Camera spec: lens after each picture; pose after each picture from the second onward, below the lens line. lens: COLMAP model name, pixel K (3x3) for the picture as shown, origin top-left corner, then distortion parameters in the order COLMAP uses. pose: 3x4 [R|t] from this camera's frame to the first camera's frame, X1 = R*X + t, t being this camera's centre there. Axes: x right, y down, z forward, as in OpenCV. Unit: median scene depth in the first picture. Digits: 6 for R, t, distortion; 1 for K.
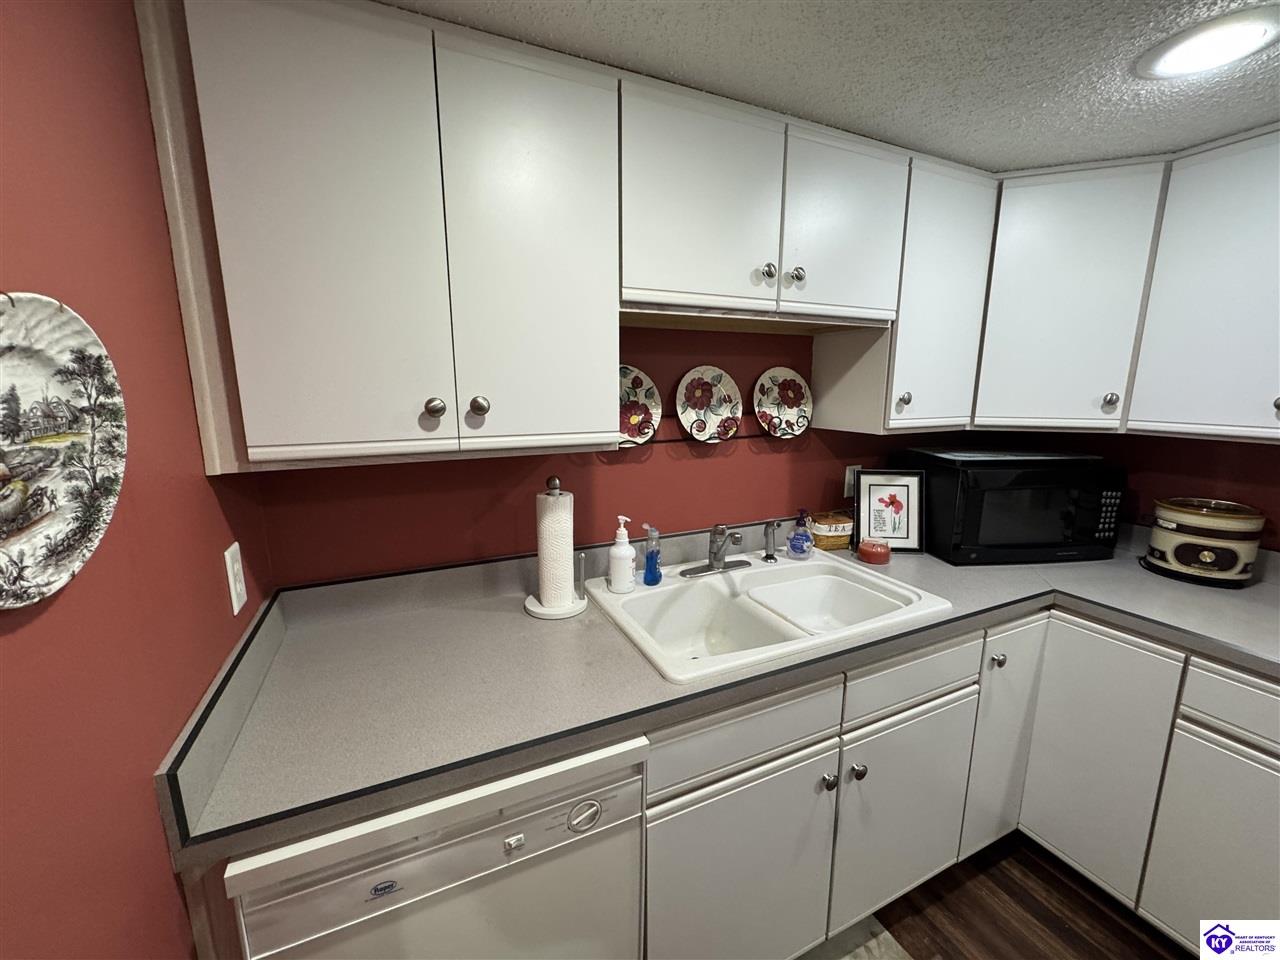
lens RADIAL K [[510.3, 0, 640.4], [0, 510.3, 478.7], [0, 0, 1]] dist [-0.001646, -0.000038]
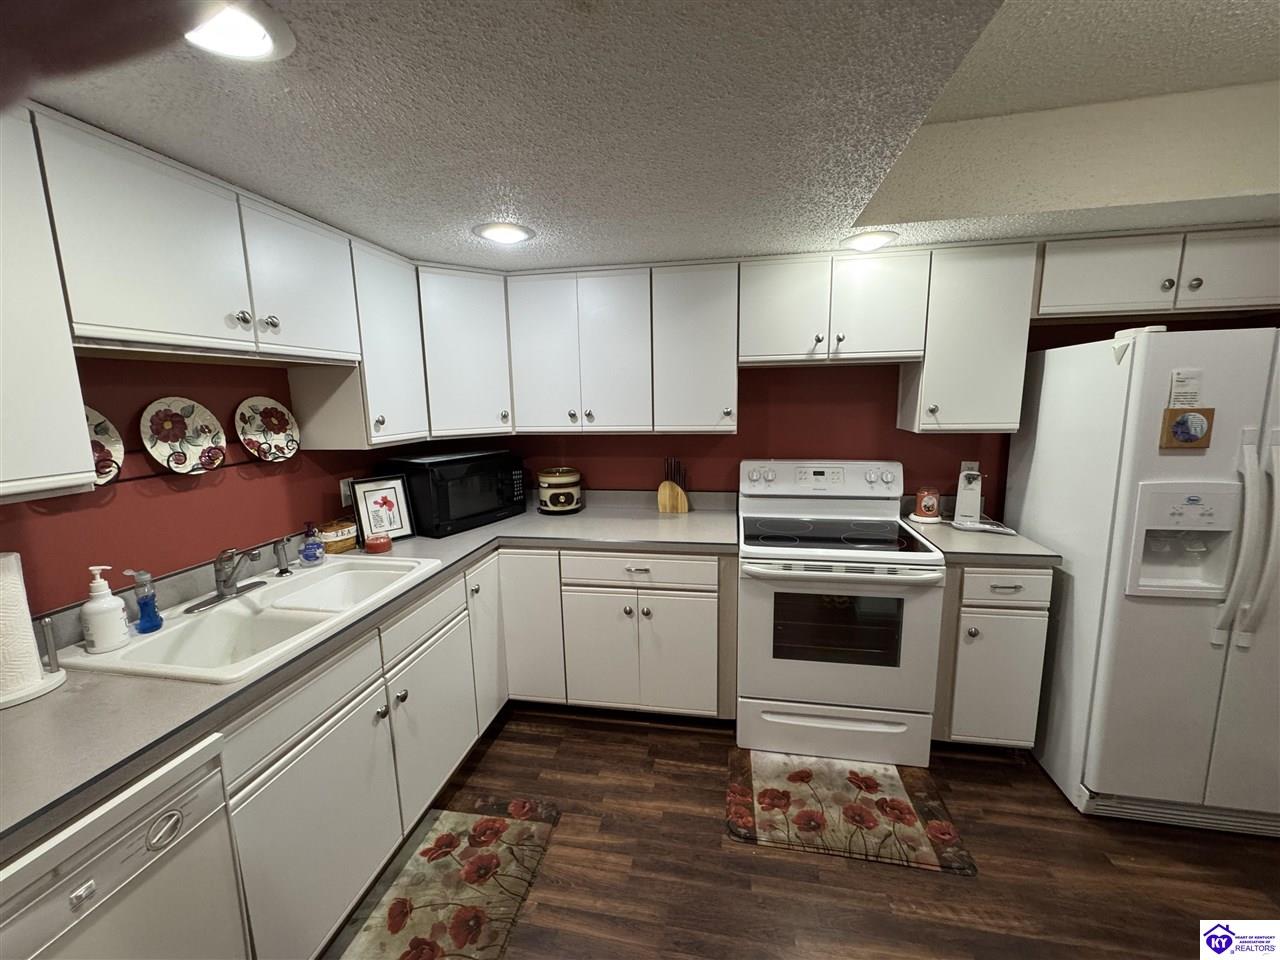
lens RADIAL K [[510.3, 0, 640.4], [0, 510.3, 478.7], [0, 0, 1]] dist [-0.001646, -0.000038]
pose [[0.574441, -0.141189, 0.806277, -0.166801], [0.167921, 0.984389, 0.052741, 0.031732], [-0.801137, 0.105094, 0.589182, -0.279052]]
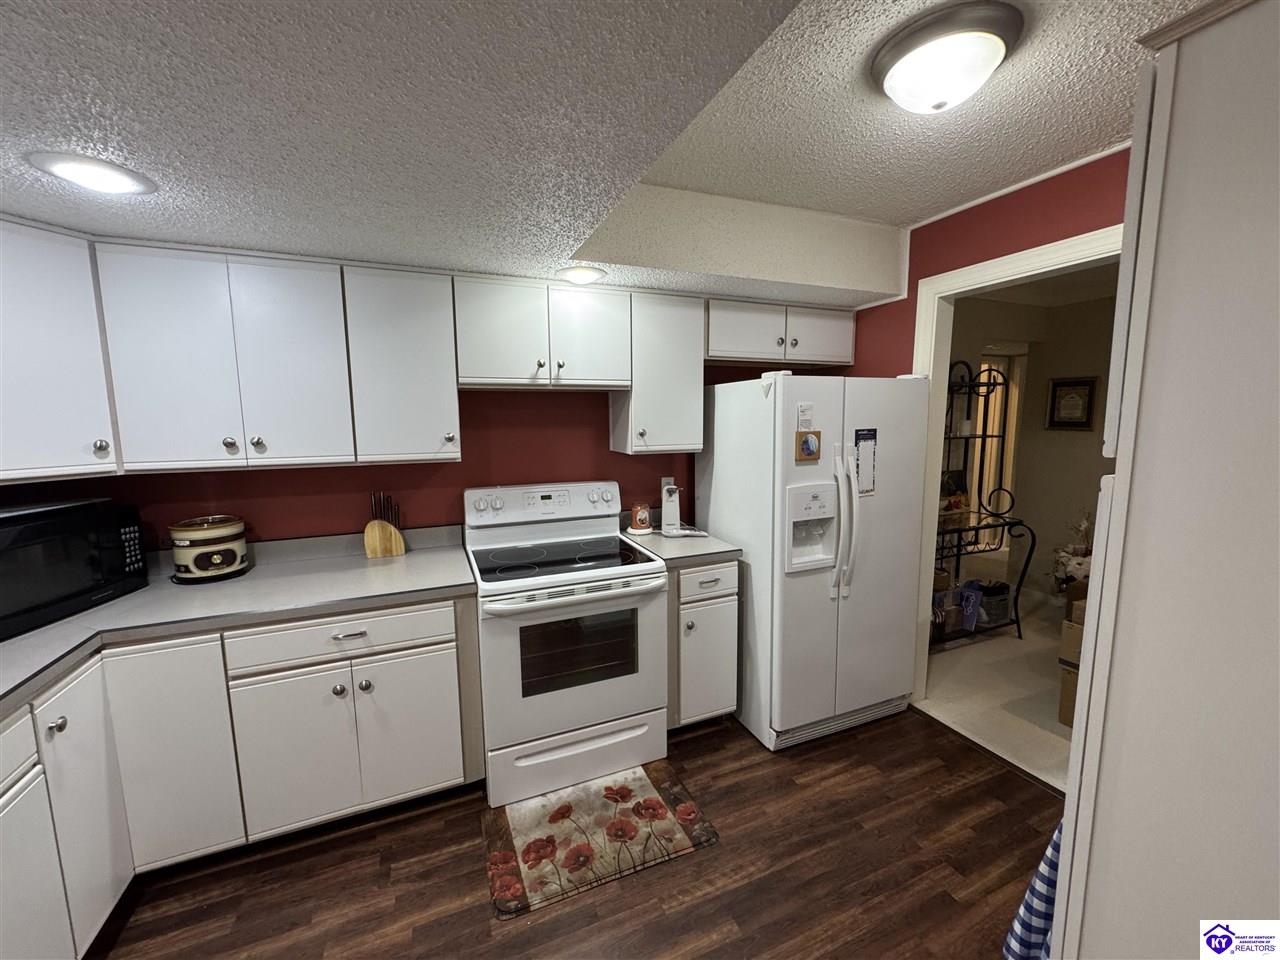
lens RADIAL K [[510.3, 0, 640.4], [0, 510.3, 478.7], [0, 0, 1]] dist [-0.001646, -0.000038]
pose [[0.029746, -0.121944, 0.992091, -0.125678], [0.191673, 0.974807, 0.114073, 0.009715], [-0.981008, 0.186764, 0.052370, -0.168621]]
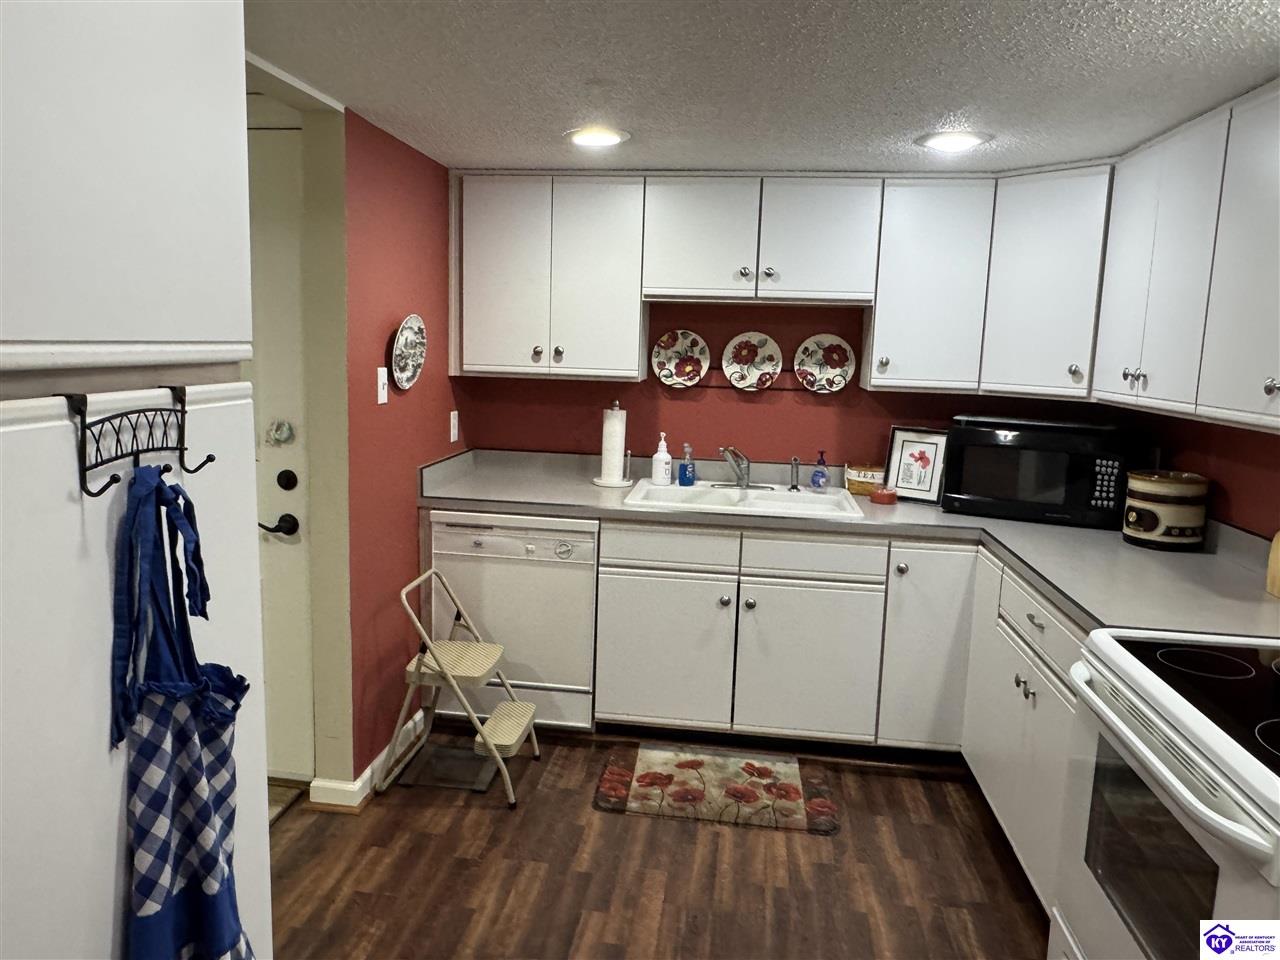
lens RADIAL K [[908.8, 0, 640.0], [0, 908.8, 480.0], [0, 0, 1]] dist [0.007661, -0.000675]
pose [[0.845562, 0.106990, -0.523046, 1.157672], [-0.127283, 0.991862, -0.002880, 0.201536], [0.518482, 0.069010, 0.852299, -1.125205]]
